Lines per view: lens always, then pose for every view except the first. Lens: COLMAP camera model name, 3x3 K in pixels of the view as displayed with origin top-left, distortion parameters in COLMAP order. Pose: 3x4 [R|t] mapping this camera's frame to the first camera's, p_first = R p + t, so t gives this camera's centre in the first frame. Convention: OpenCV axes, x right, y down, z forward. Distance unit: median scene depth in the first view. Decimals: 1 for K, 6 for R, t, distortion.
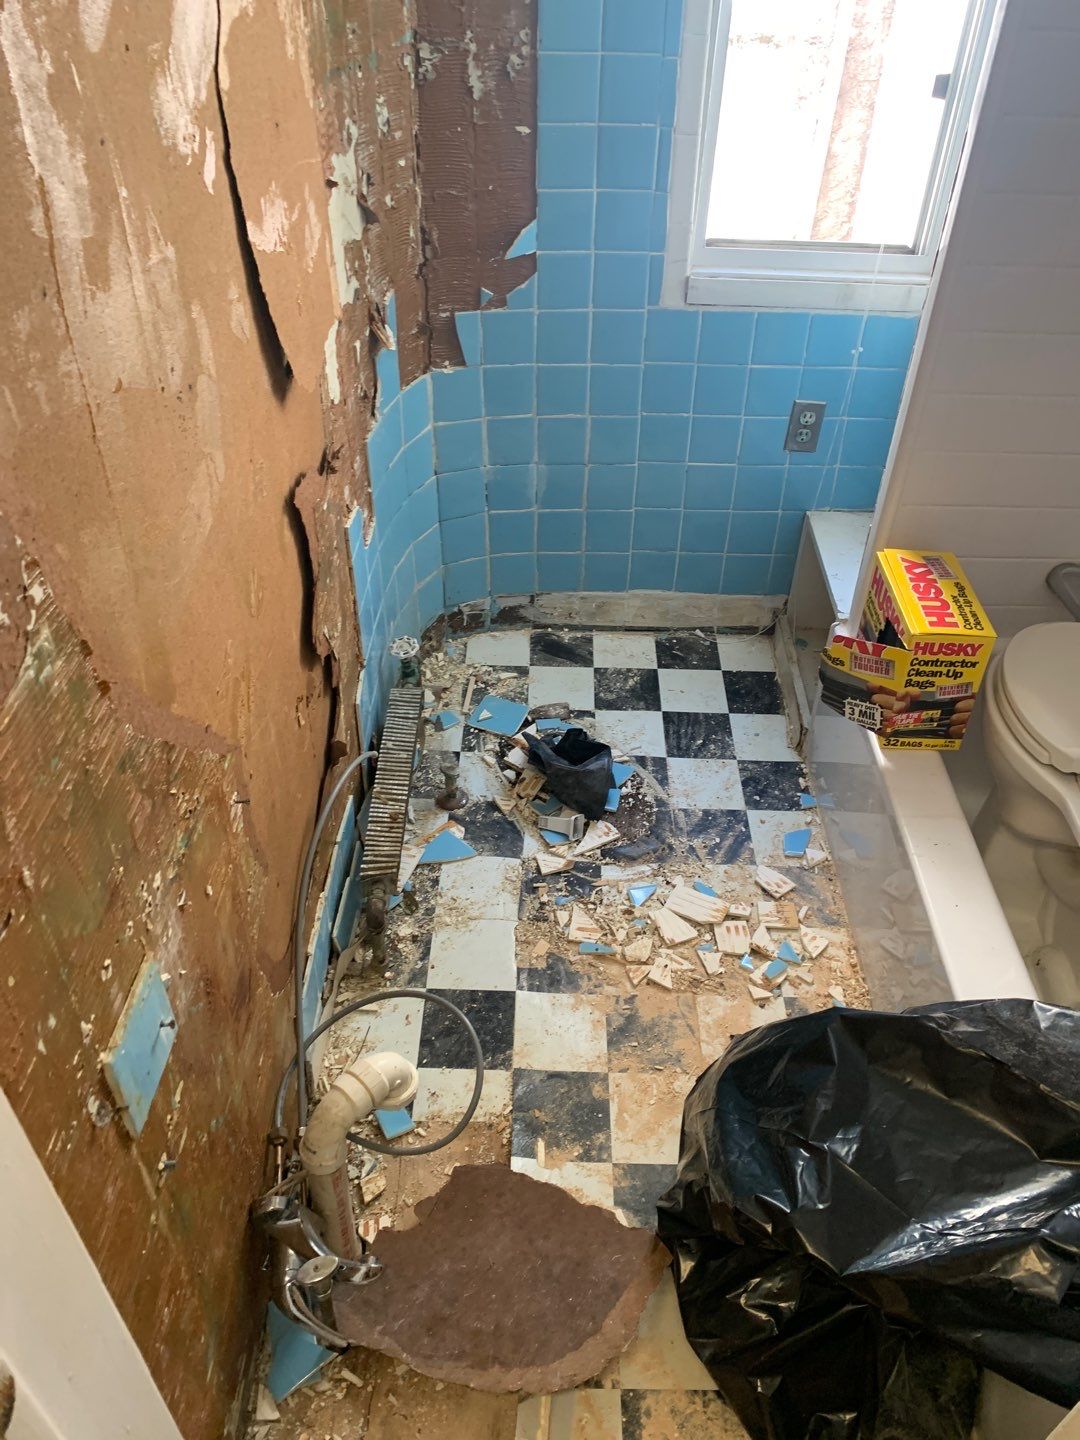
lens RADIAL K [[1082.9, 0, 569.6], [0, 1082.9, 713.6], [0, 0, 1]] dist [0.034058, -0.033319]
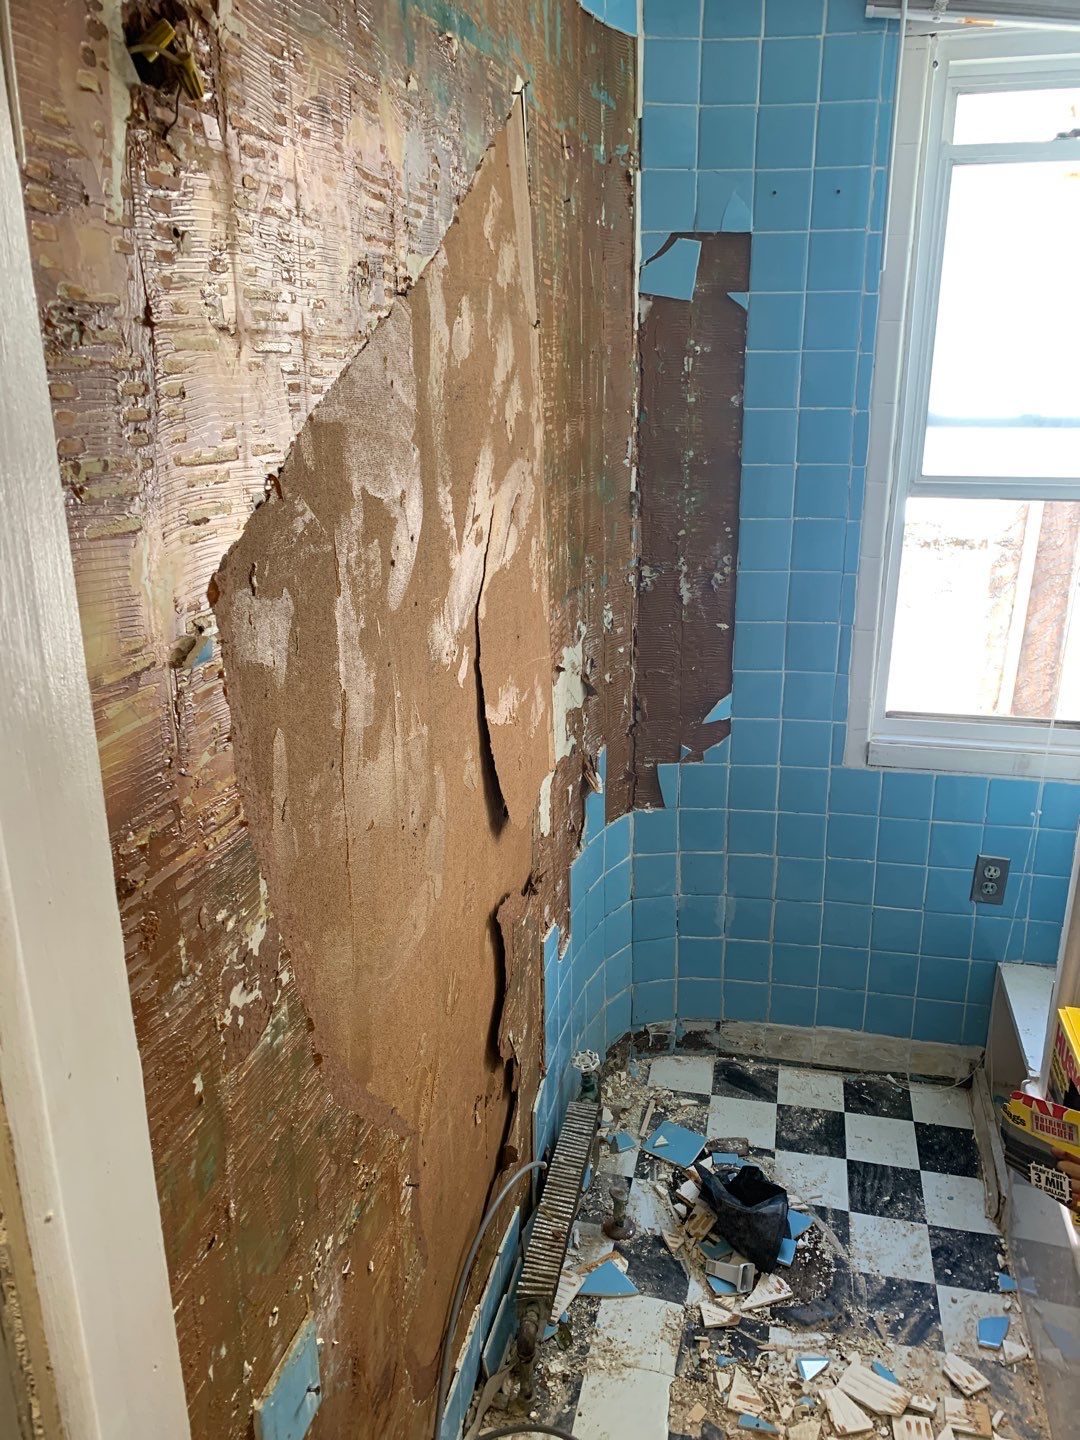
lens RADIAL K [[1082.9, 0, 547.0], [0, 1082.9, 717.5], [0, 0, 1]] dist [0.034058, -0.033319]
pose [[0.974005, 0.029038, -0.224660, 0.041813], [-0.110378, 0.926889, -0.358738, 0.013630], [0.197818, 0.374210, 0.906000, -0.096778]]
